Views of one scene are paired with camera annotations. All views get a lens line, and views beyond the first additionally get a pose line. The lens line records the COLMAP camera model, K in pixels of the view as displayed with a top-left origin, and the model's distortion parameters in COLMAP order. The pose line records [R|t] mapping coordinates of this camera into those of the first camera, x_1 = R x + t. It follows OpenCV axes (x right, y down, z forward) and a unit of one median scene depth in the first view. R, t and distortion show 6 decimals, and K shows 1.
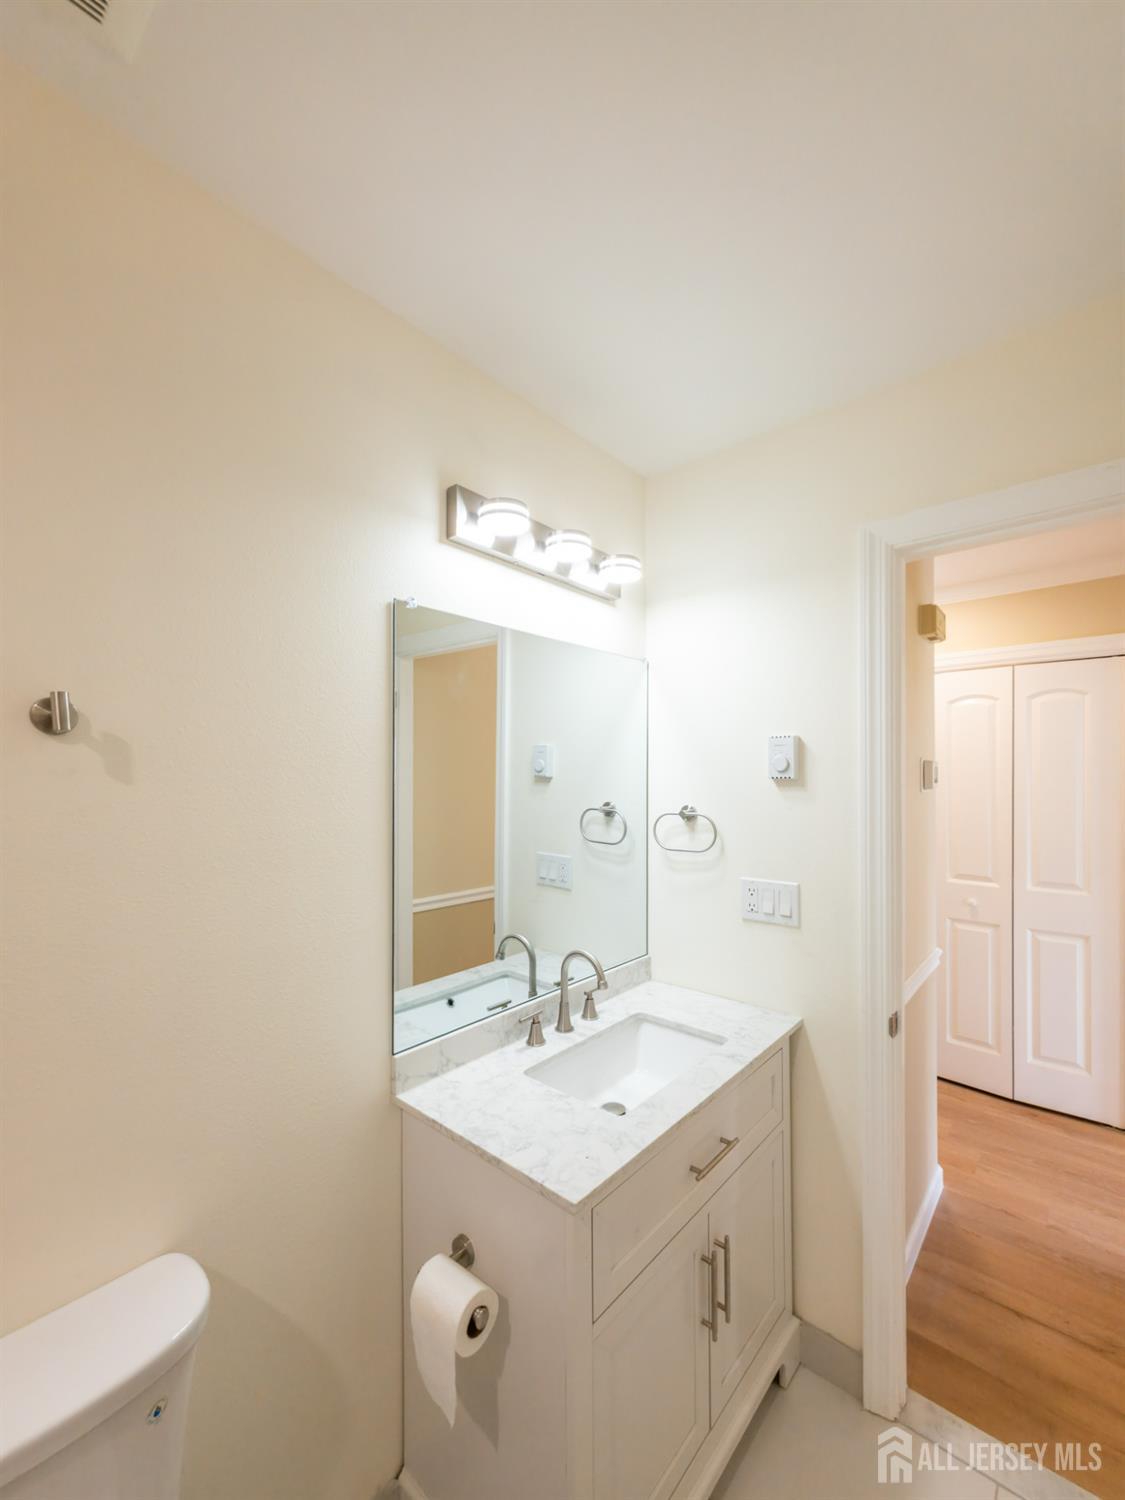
lens RADIAL K [[603.3, 0, 568.7], [0, 603.3, 780.2], [0, 0, 1]] dist [0.003858, -0.000132]
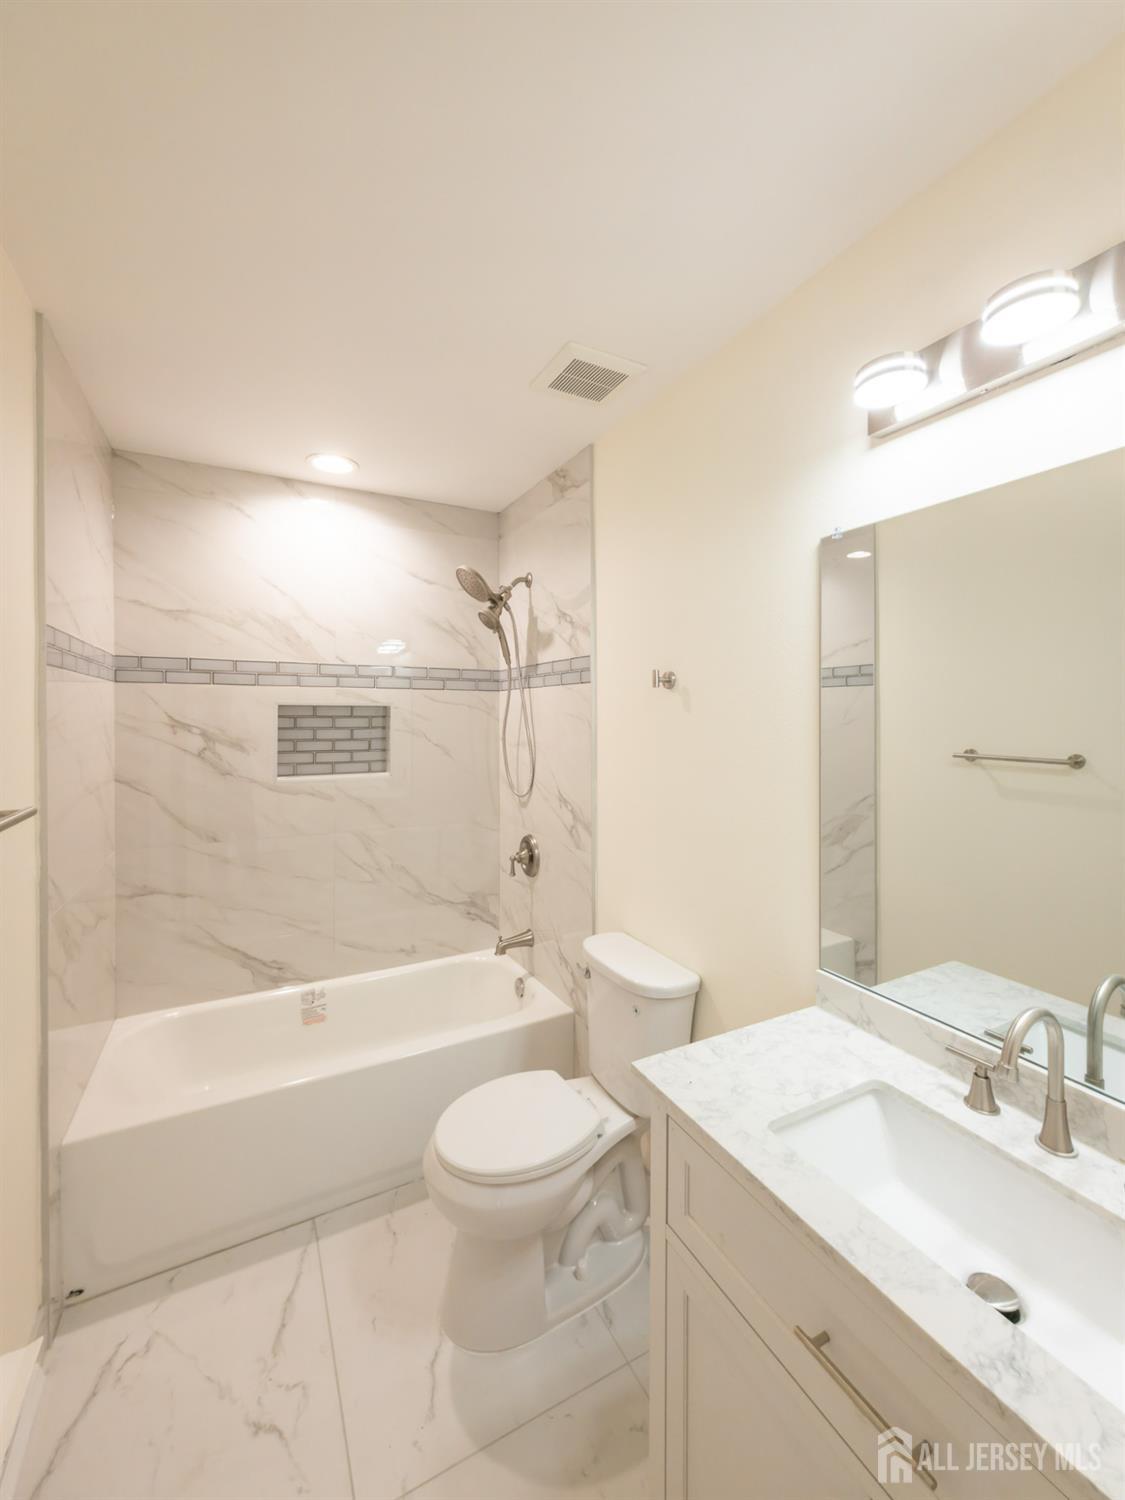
lens RADIAL K [[603.3, 0, 555.5], [0, 603.3, 714.8], [0, 0, 1]] dist [0.003858, -0.000132]
pose [[-0.370215, 0.002525, -0.928943, 0.765682], [0.000061, 0.999996, 0.002694, 0.004615], [0.928946, 0.000941, -0.370214, 0.846383]]
